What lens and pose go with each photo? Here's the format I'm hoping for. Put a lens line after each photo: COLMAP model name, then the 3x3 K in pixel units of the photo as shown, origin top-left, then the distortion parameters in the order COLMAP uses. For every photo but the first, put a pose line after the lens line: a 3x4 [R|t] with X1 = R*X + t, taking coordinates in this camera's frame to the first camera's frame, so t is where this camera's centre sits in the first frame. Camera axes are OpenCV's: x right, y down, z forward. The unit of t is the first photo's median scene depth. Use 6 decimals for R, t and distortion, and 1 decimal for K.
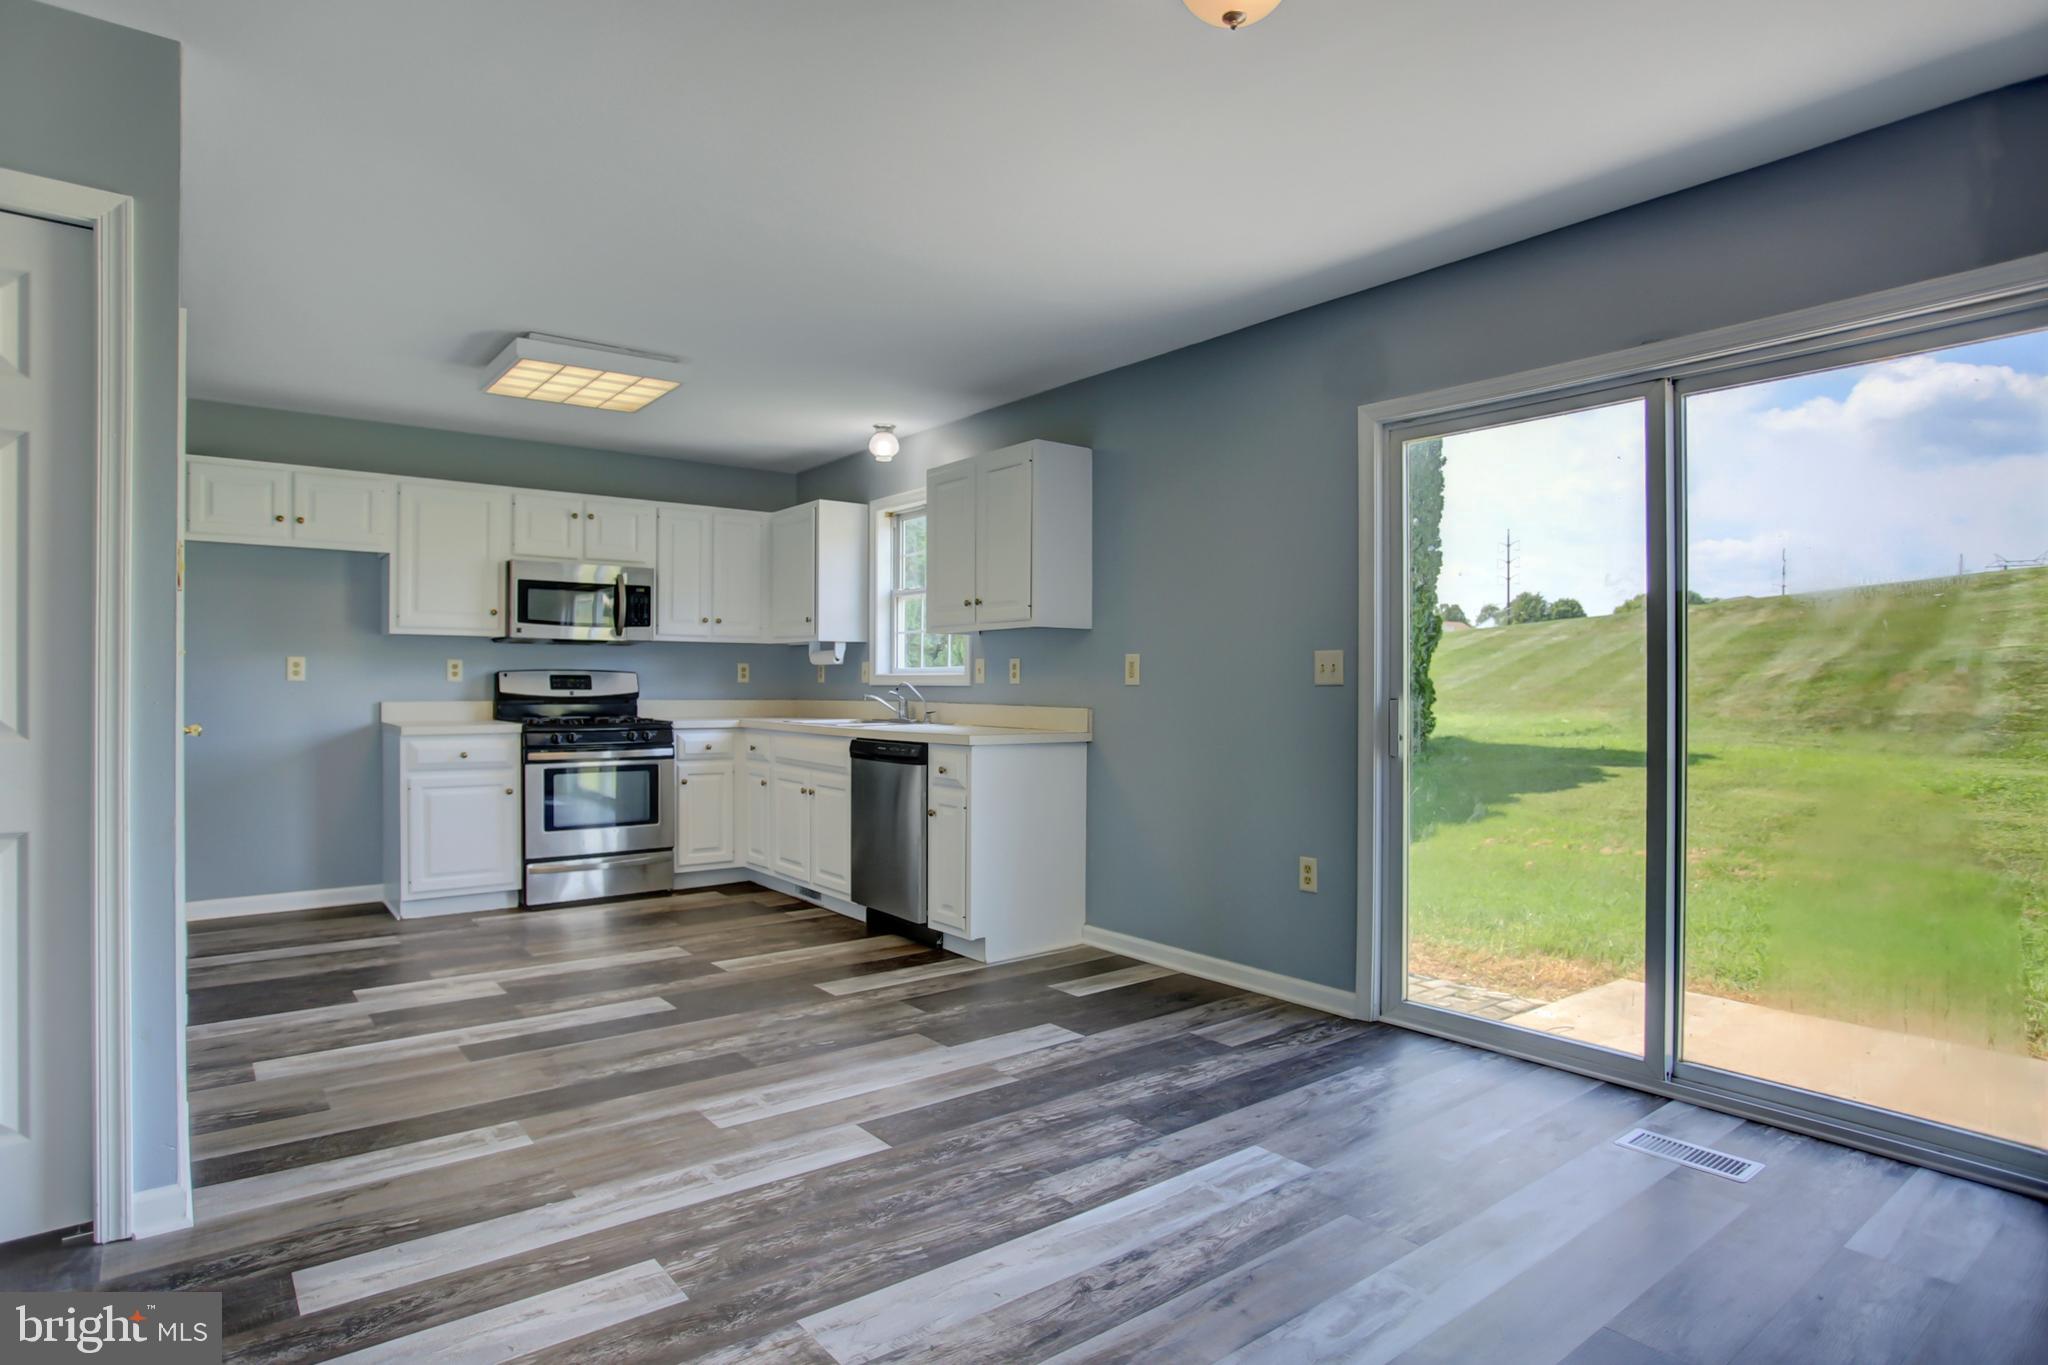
lens RADIAL K [[1093.0, 0, 1029.8], [0, 1093.0, 691.8], [0, 0, 1]] dist [-0.067377, 0.000025]
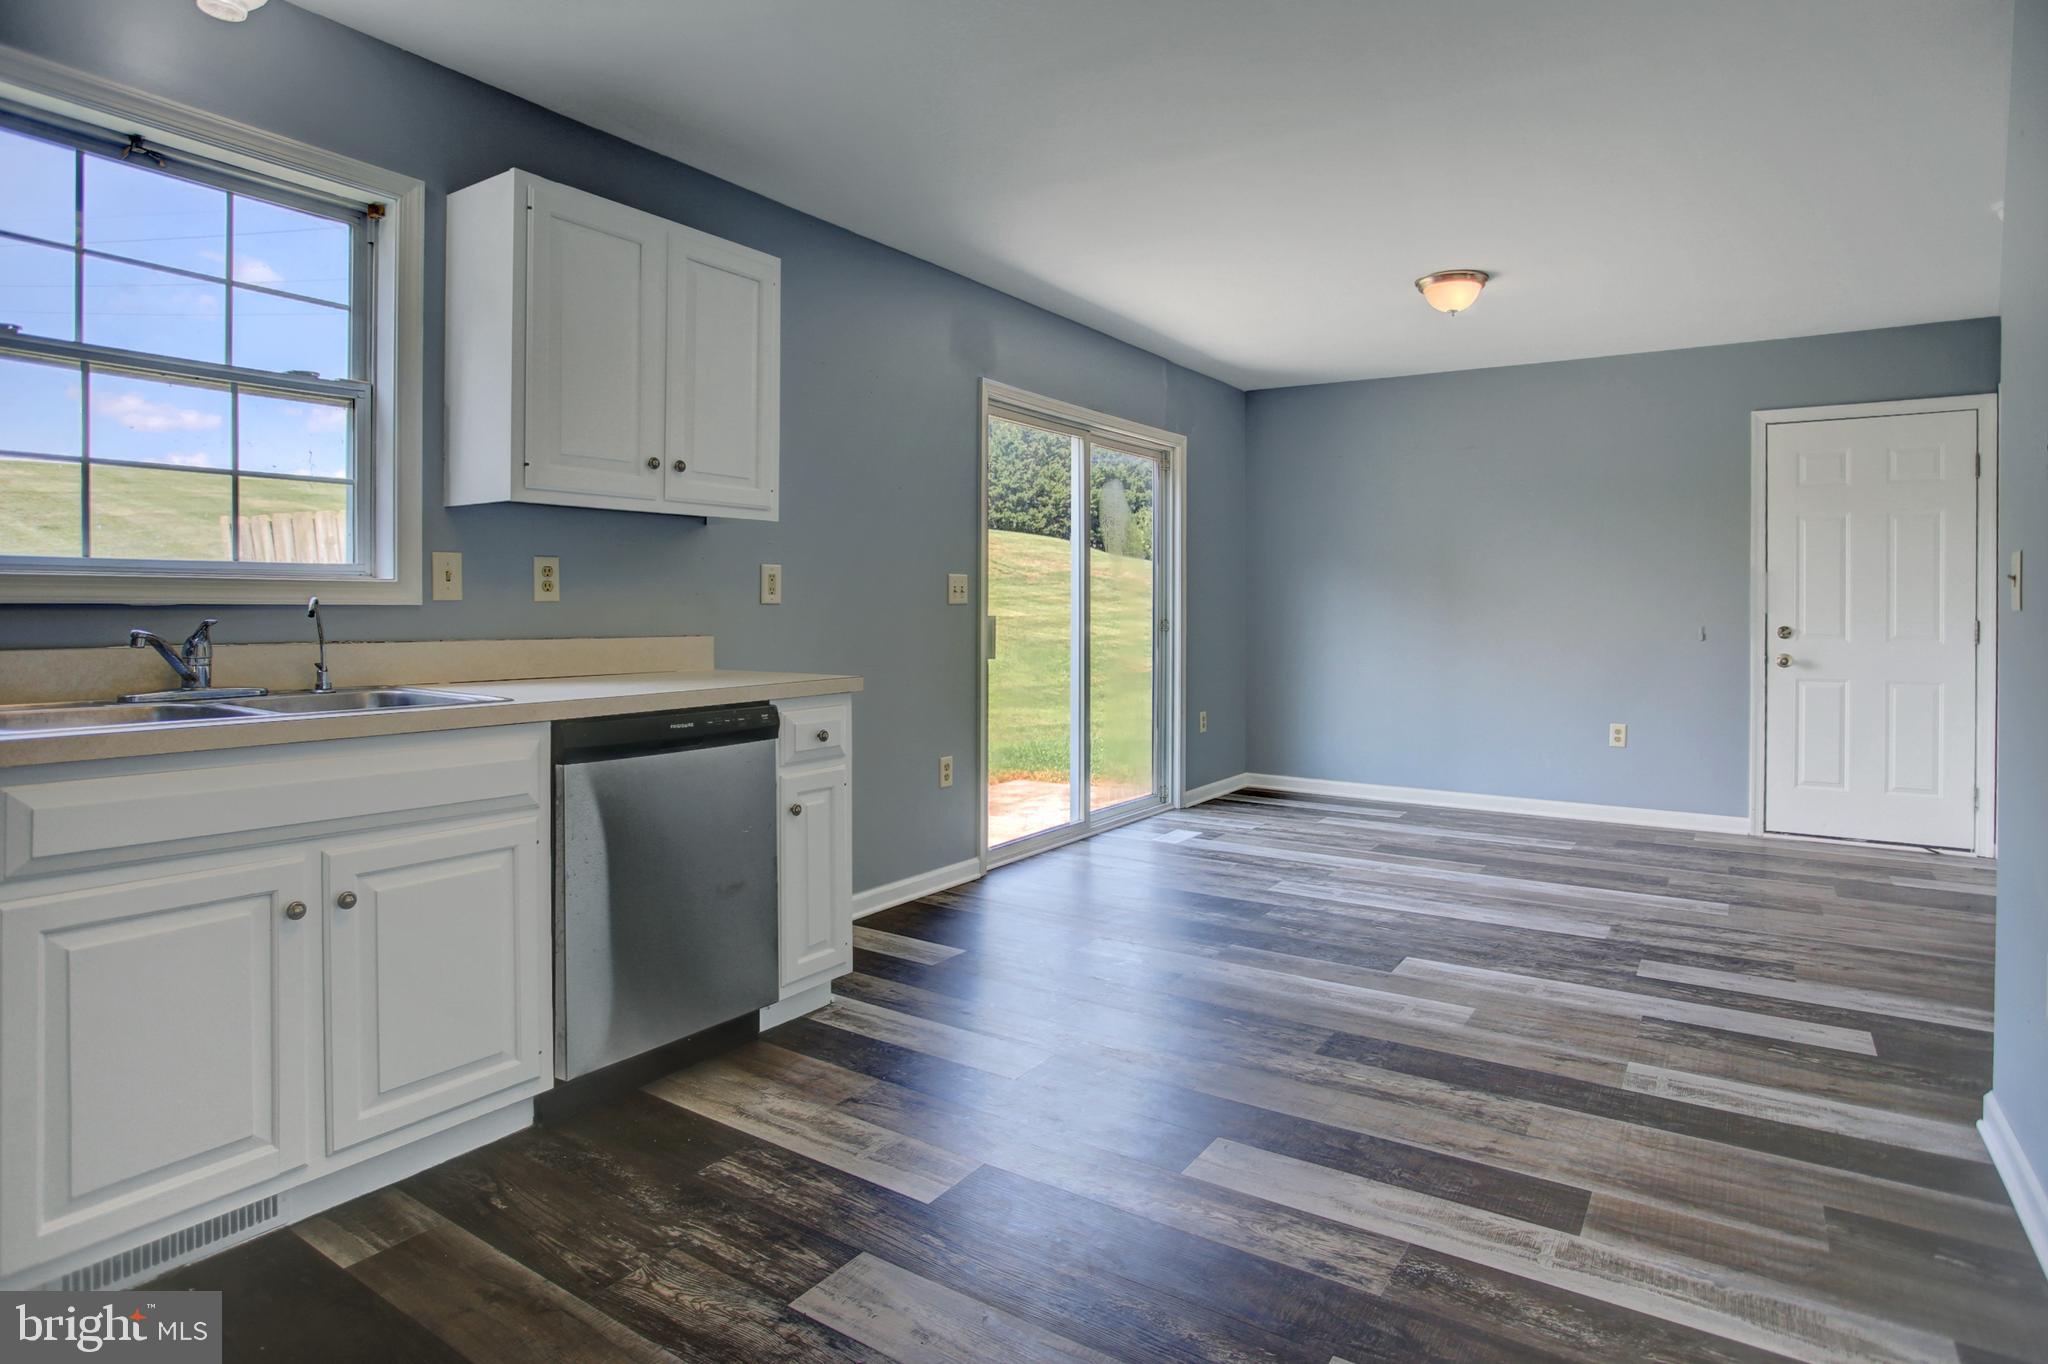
lens RADIAL K [[1104.7, 0, 1029.5], [0, 1104.7, 614.5], [0, 0, 1]] dist [-0.043968, 0.002459]
pose [[-0.306755, -0.013656, 0.951691, -0.591665], [-0.003247, 0.999906, 0.013301, -0.008466], [-0.951783, 0.000990, -0.306770, 0.866613]]
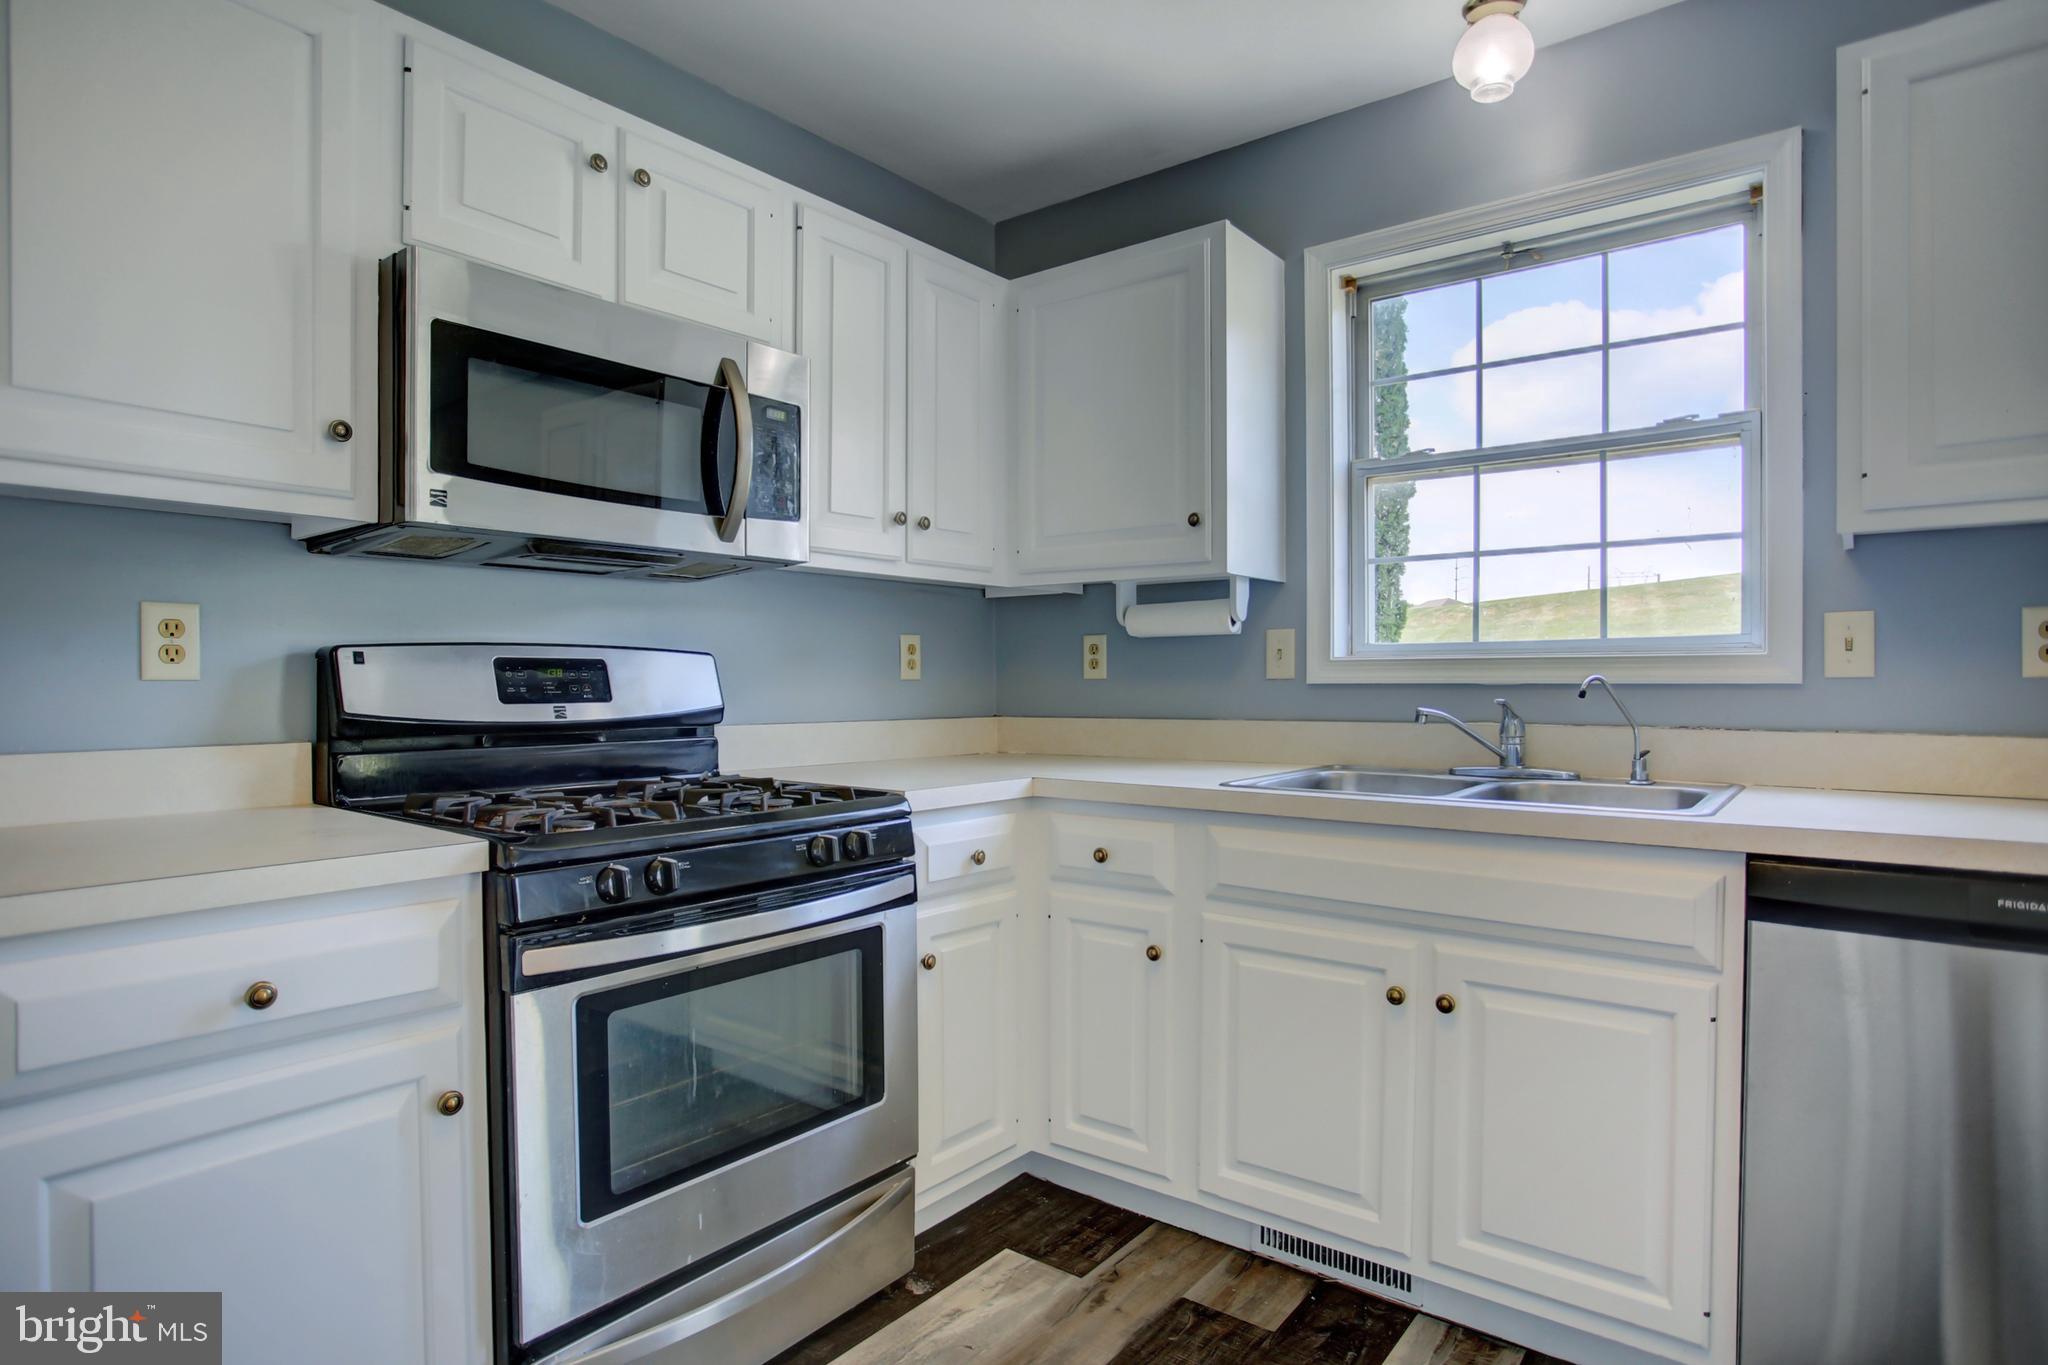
lens RADIAL K [[1093.1, 0, 1023.1], [0, 1093.1, 688.8], [0, 0, 1]] dist [-0.041801, 0.000553]
pose [[0.972566, -0.007996, 0.232489, -0.390659], [0.007435, 0.999967, 0.003289, -0.006793], [-0.232508, -0.001470, 0.972593, 0.686324]]
